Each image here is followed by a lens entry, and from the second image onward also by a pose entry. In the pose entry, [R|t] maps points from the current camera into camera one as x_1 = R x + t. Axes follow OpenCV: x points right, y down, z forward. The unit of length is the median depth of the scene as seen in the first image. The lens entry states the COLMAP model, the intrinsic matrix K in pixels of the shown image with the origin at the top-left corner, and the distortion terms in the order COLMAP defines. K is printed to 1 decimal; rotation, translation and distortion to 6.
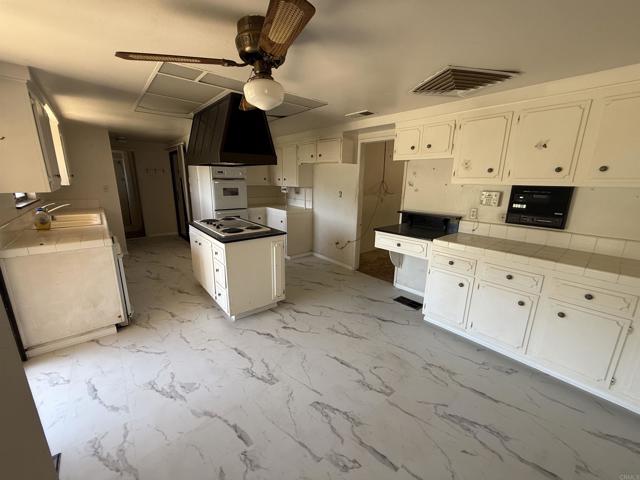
lens RADIAL K [[255.3, 0, 318.9], [0, 255.3, 239.3], [0, 0, 1]] dist [0.000484, 0.000222]
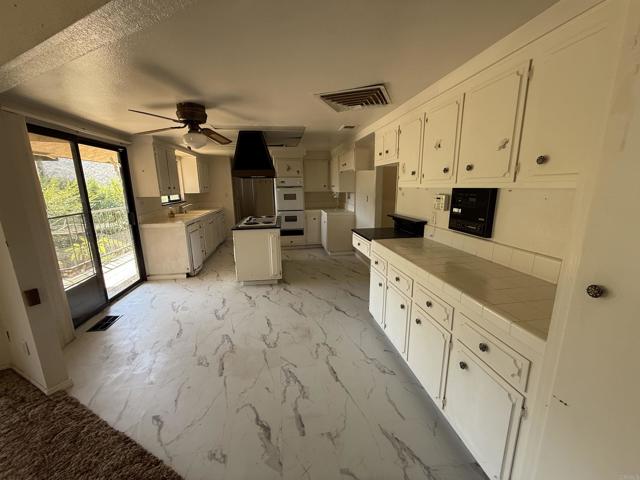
lens RADIAL K [[255.3, 0, 318.9], [0, 255.3, 239.0], [0, 0, 1]] dist [0.000484, 0.000222]
pose [[0.851591, 0.082741, -0.517636, 0.774292], [-0.095997, 0.995381, 0.001177, 0.015104], [0.515343, 0.048689, 0.855600, -0.020903]]
